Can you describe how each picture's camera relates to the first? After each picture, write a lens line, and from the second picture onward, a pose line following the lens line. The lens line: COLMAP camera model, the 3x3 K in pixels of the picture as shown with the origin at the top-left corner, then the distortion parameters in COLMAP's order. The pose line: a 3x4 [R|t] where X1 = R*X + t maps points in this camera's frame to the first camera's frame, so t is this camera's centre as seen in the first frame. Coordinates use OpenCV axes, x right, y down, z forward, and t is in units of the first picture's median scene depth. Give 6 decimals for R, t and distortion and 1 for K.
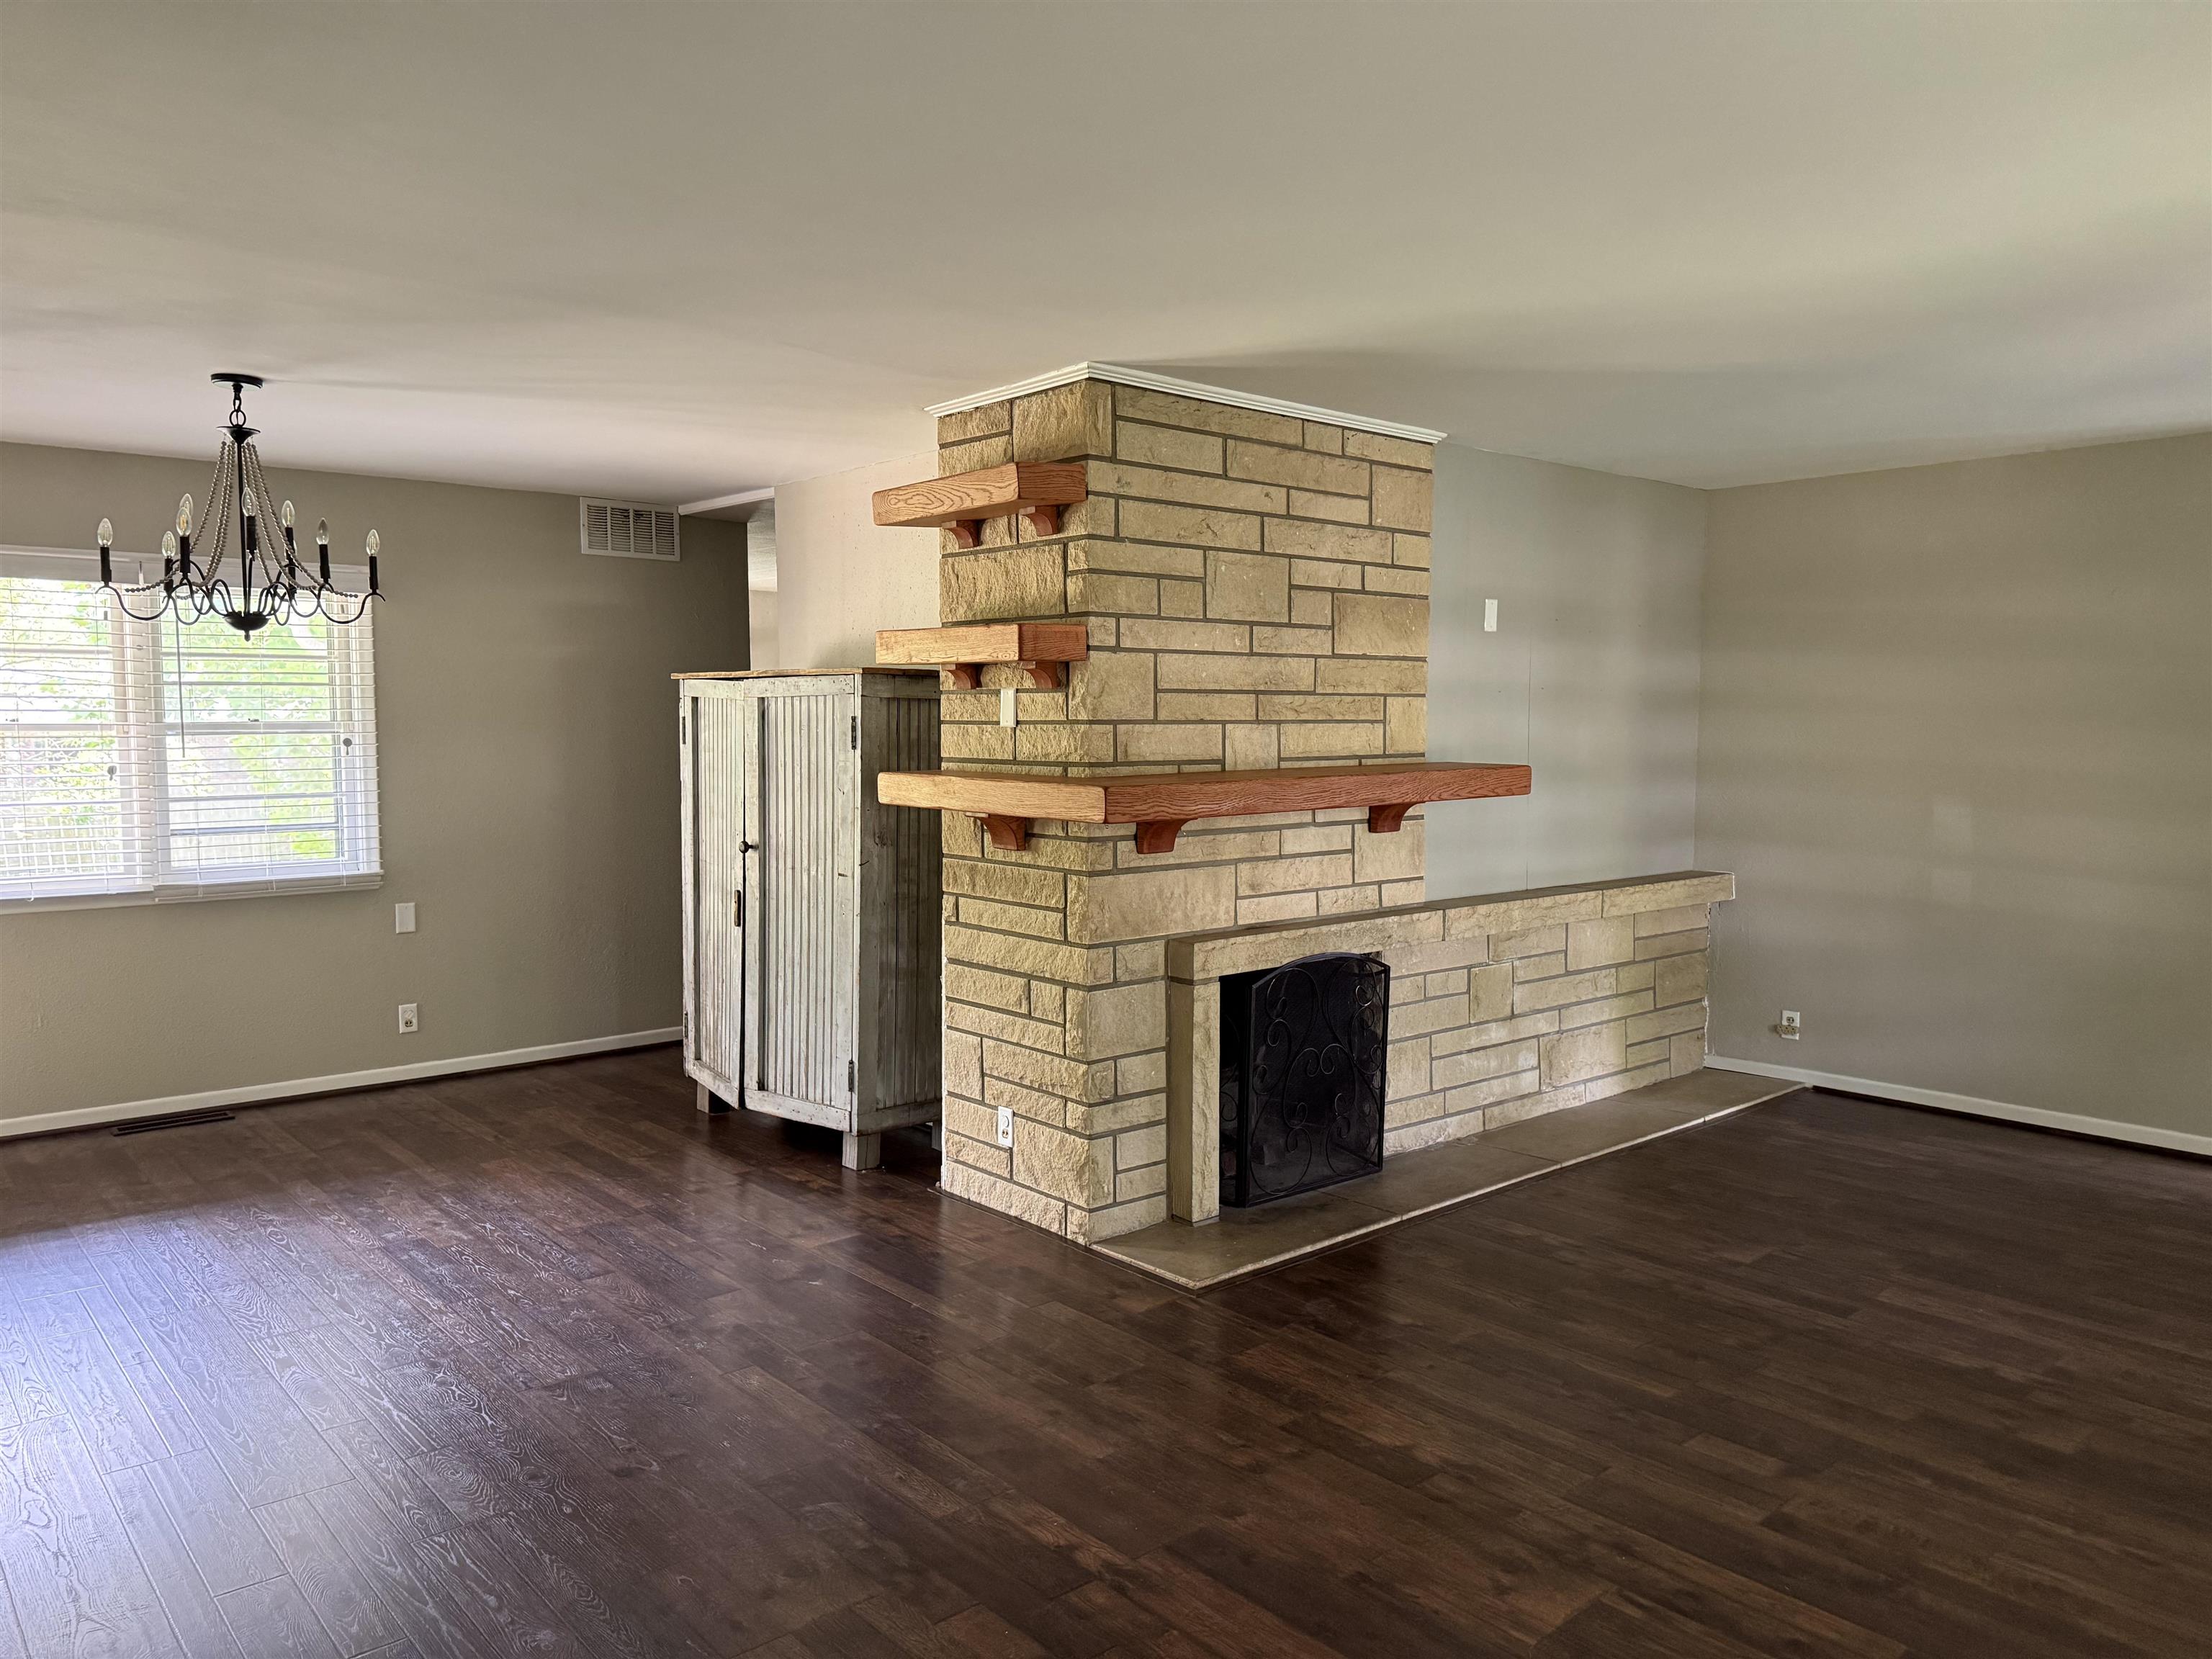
lens RADIAL K [[1557.8, 0, 1106.0], [0, 1557.8, 829.5], [0, 0, 1]] dist [0.158626, -0.401816]
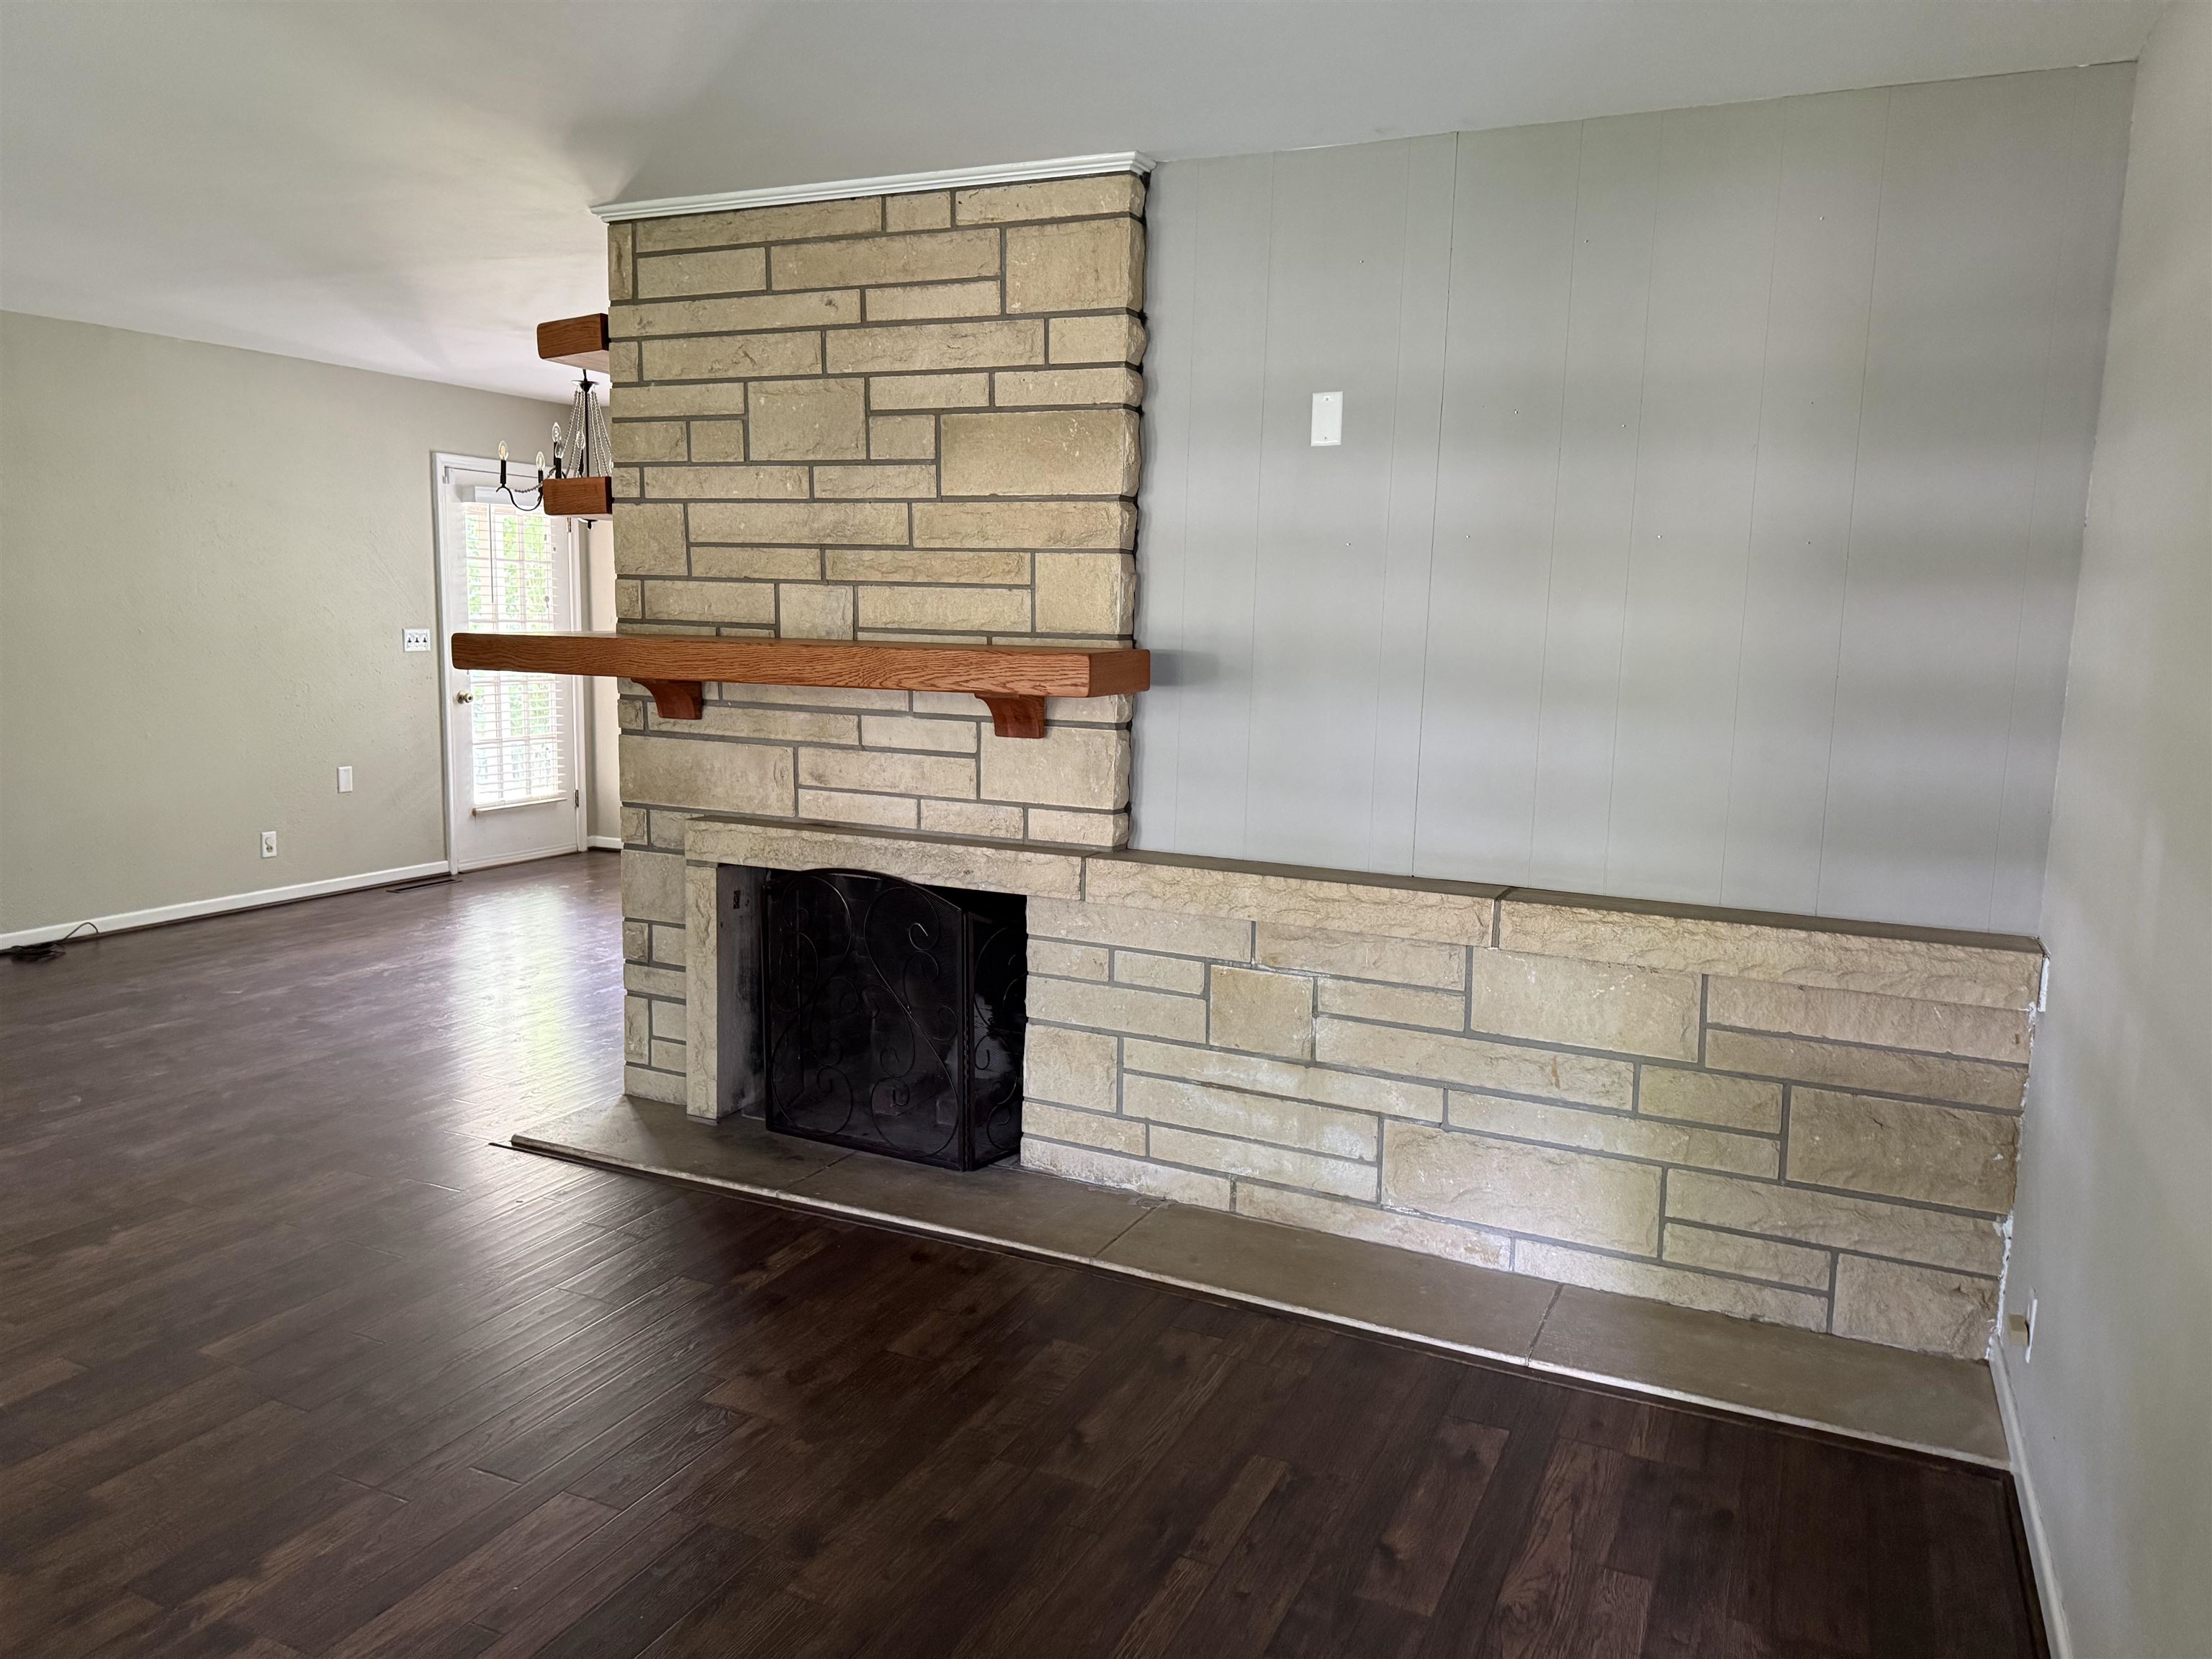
lens RADIAL K [[1557.8, 0, 1106.0], [0, 1557.8, 829.5], [0, 0, 1]] dist [0.158626, -0.401816]
pose [[0.395398, 0.140836, -0.907648, 0.913158], [-0.087141, 0.989469, 0.115571, -0.046427], [0.914367, 0.033397, 0.403507, 0.775735]]
